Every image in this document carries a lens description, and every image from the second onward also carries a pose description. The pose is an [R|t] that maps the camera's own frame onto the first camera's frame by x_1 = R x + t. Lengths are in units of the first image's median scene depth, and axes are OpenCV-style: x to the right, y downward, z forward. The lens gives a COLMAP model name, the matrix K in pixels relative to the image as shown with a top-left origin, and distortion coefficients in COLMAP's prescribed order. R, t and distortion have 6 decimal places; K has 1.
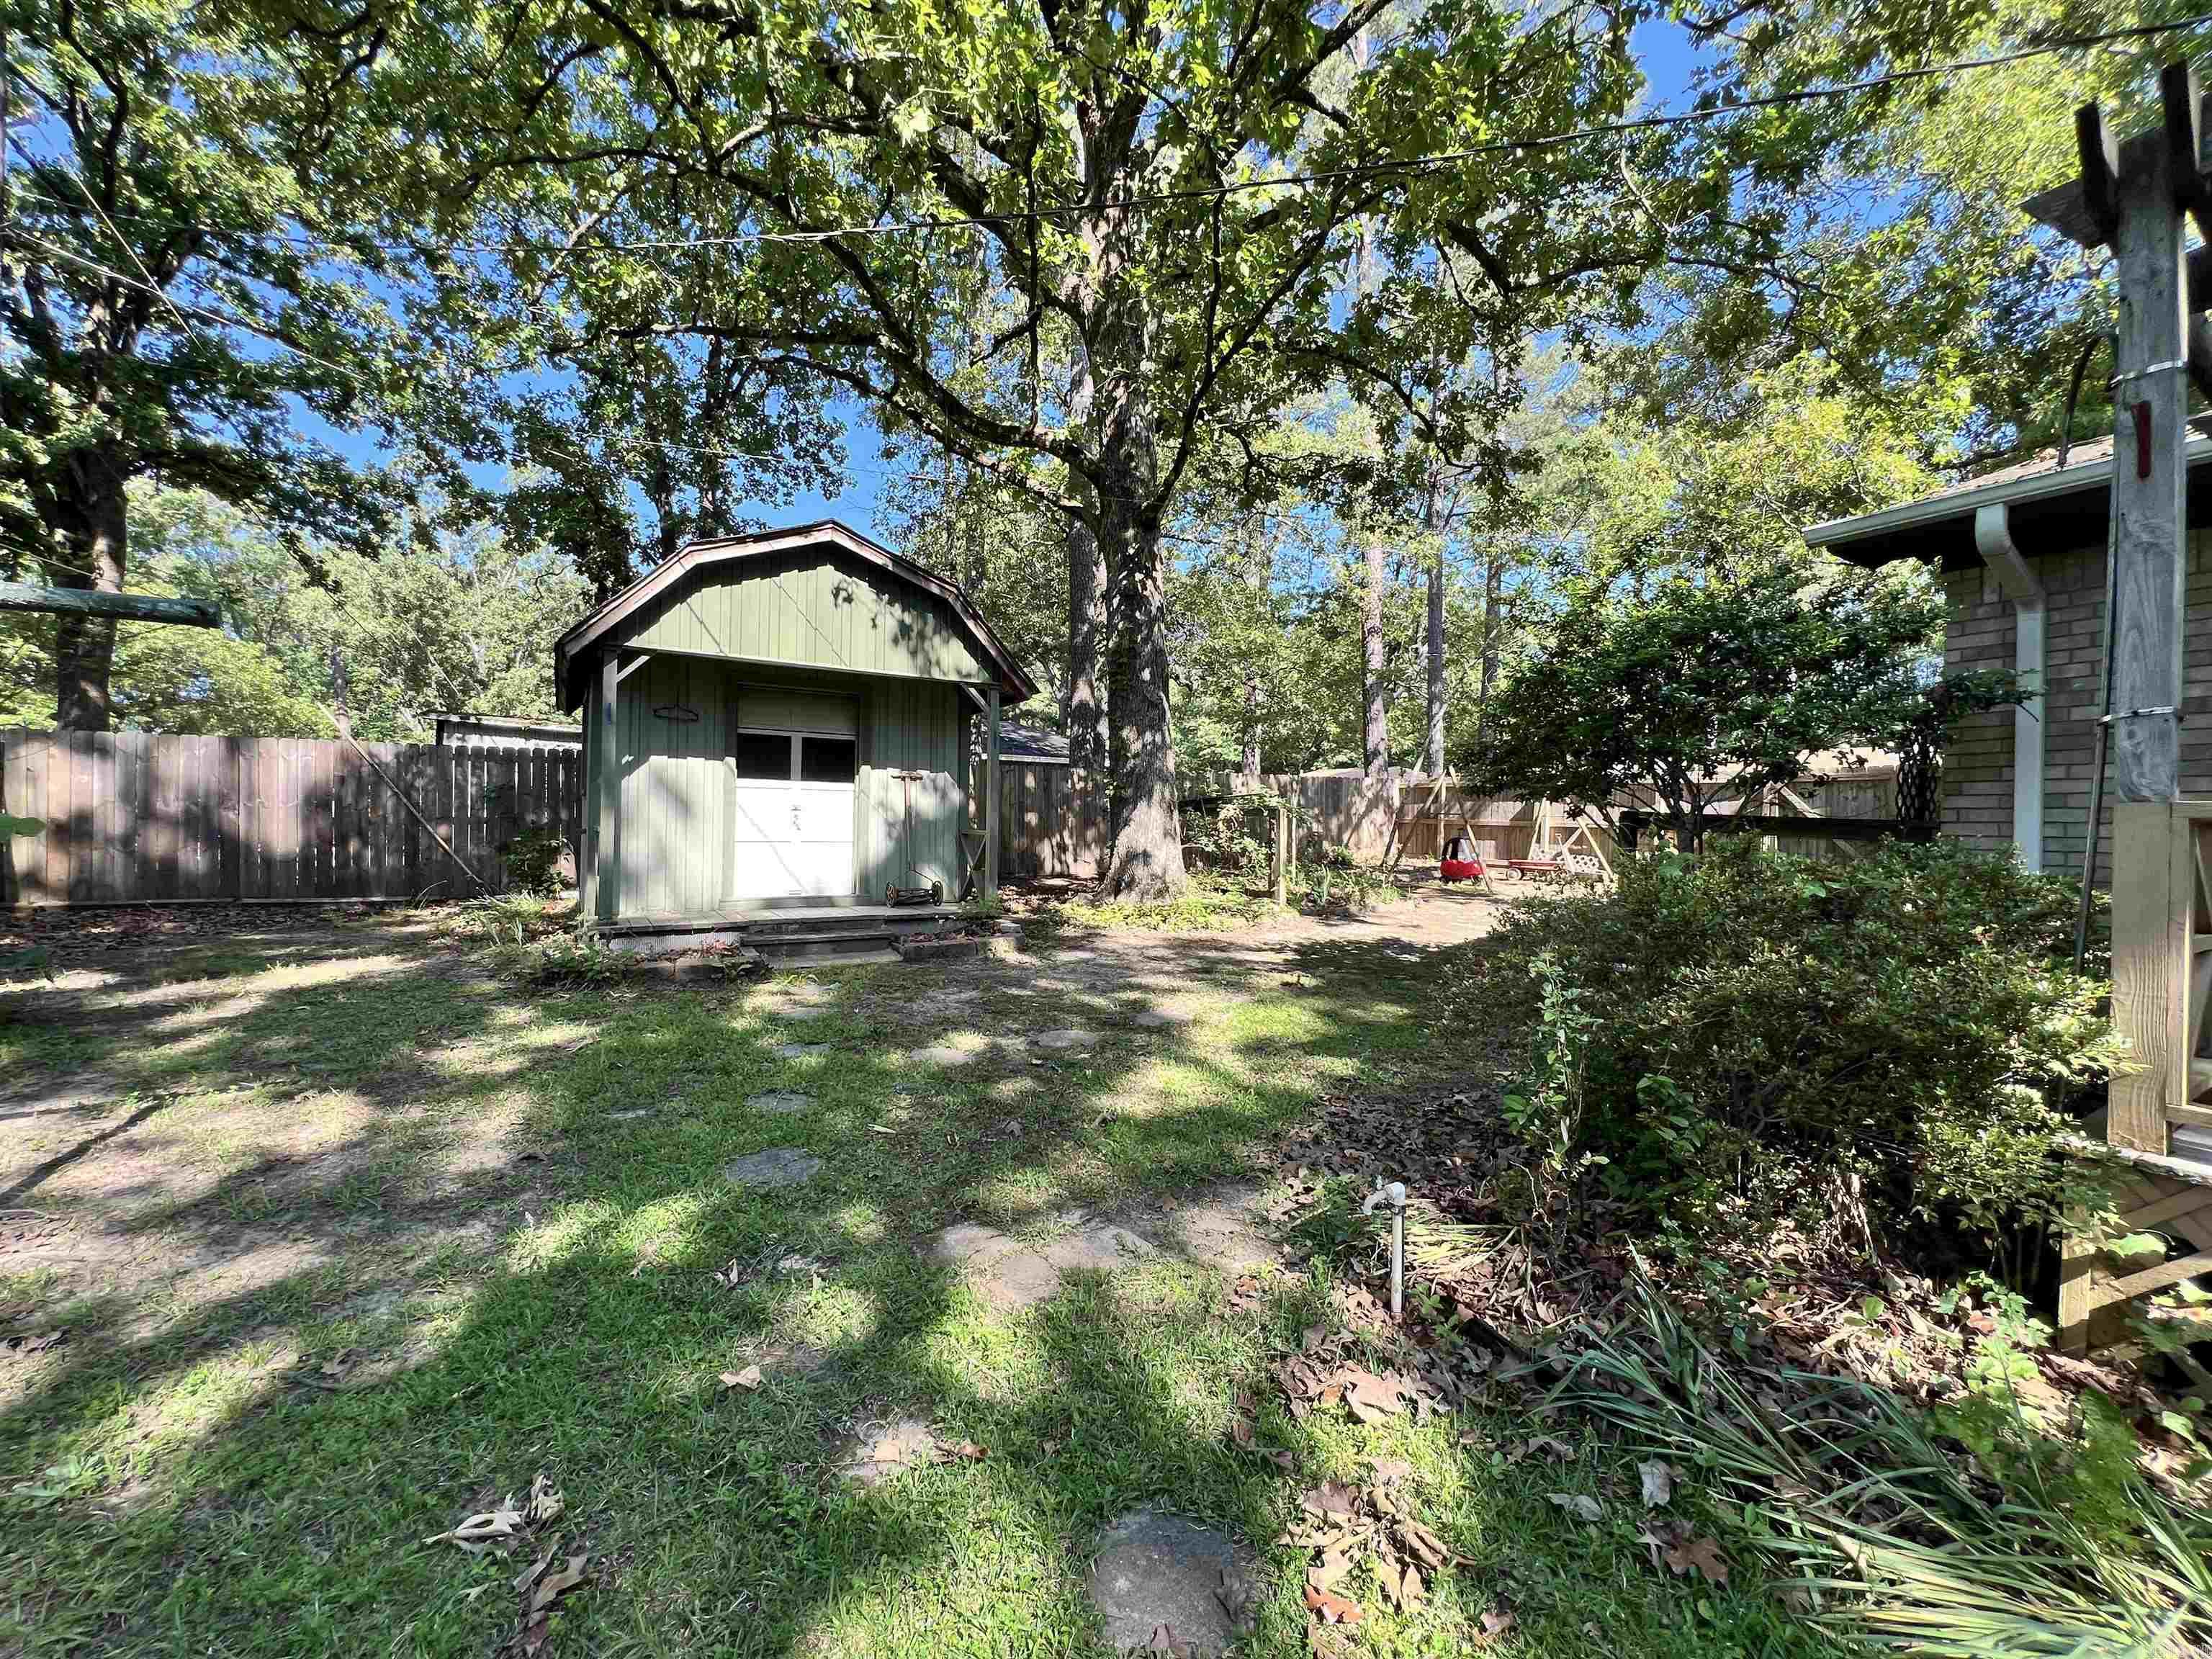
lens RADIAL K [[895.4, 0, 1108.2], [0, 895.4, 831.6], [0, 0, 1]] dist [-0.000329, 0.000032]
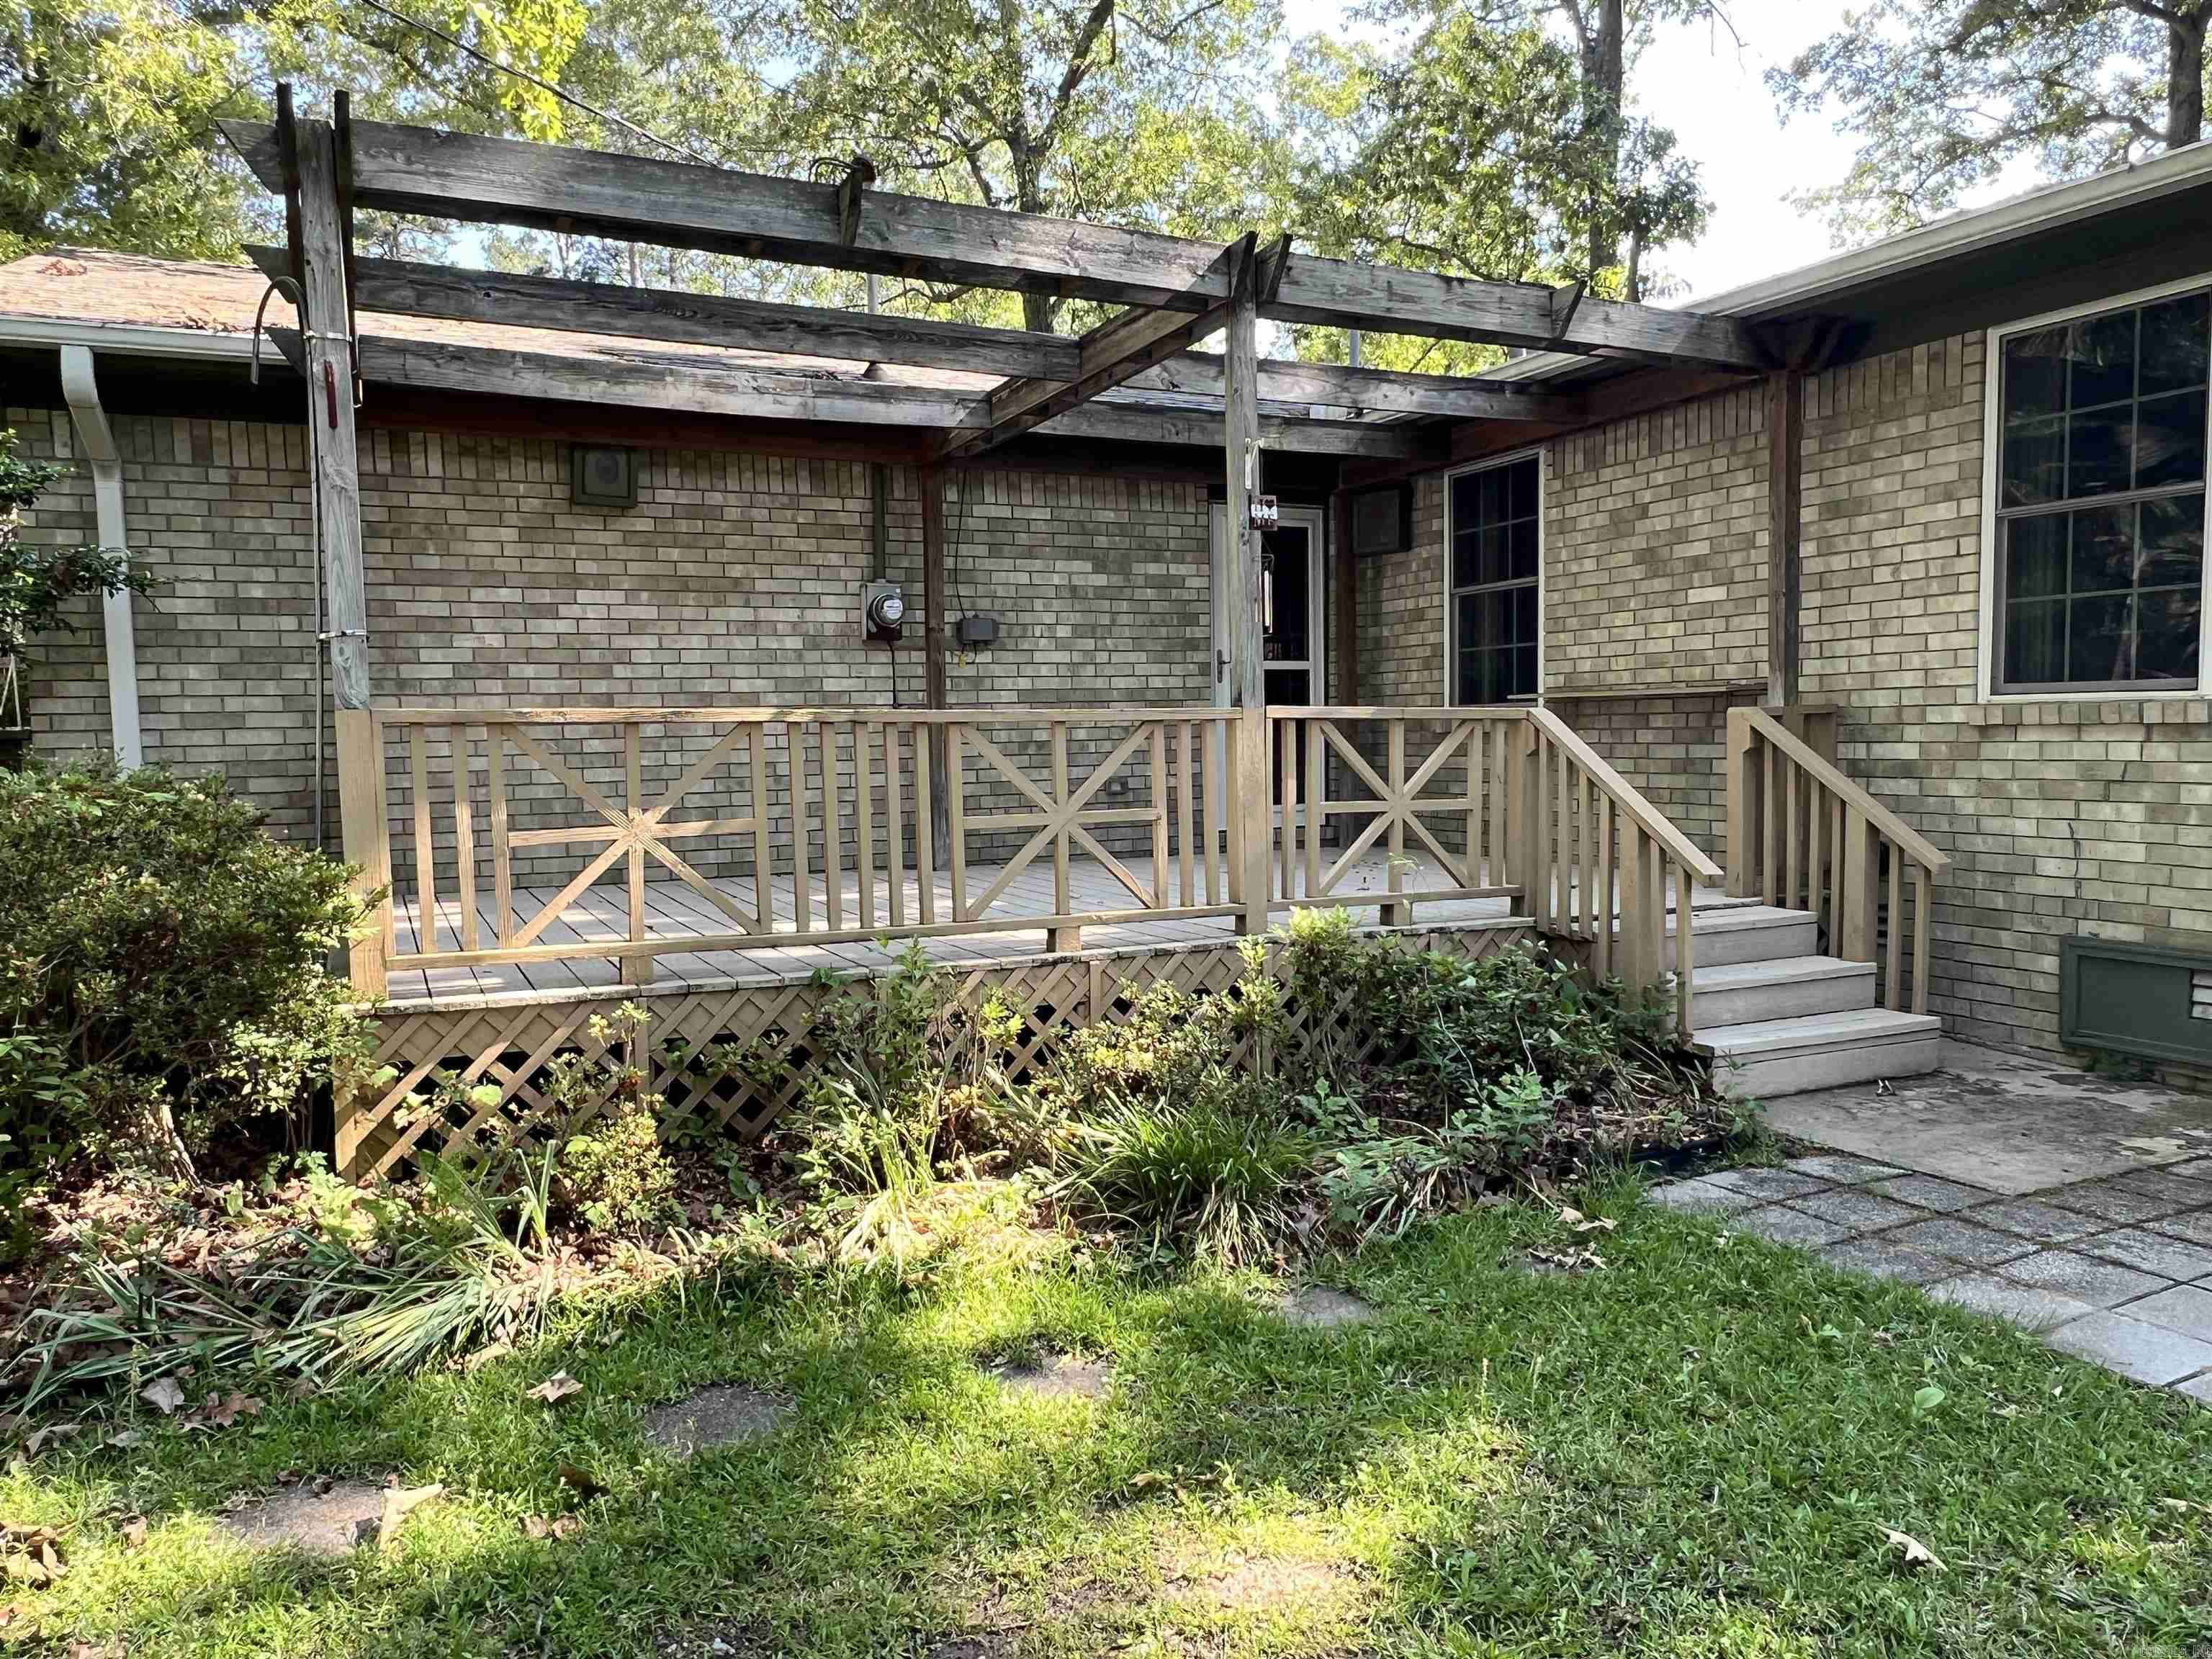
lens RADIAL K [[1495.9, 0, 1103.3], [0, 1495.9, 827.4], [0, 0, 1]] dist [0.004568, 0.001393]
pose [[0.107664, -0.079902, 0.990971, -0.705730], [0.027949, 0.996614, 0.077321, -0.003617], [-0.993794, 0.019372, 0.109532, -0.192741]]
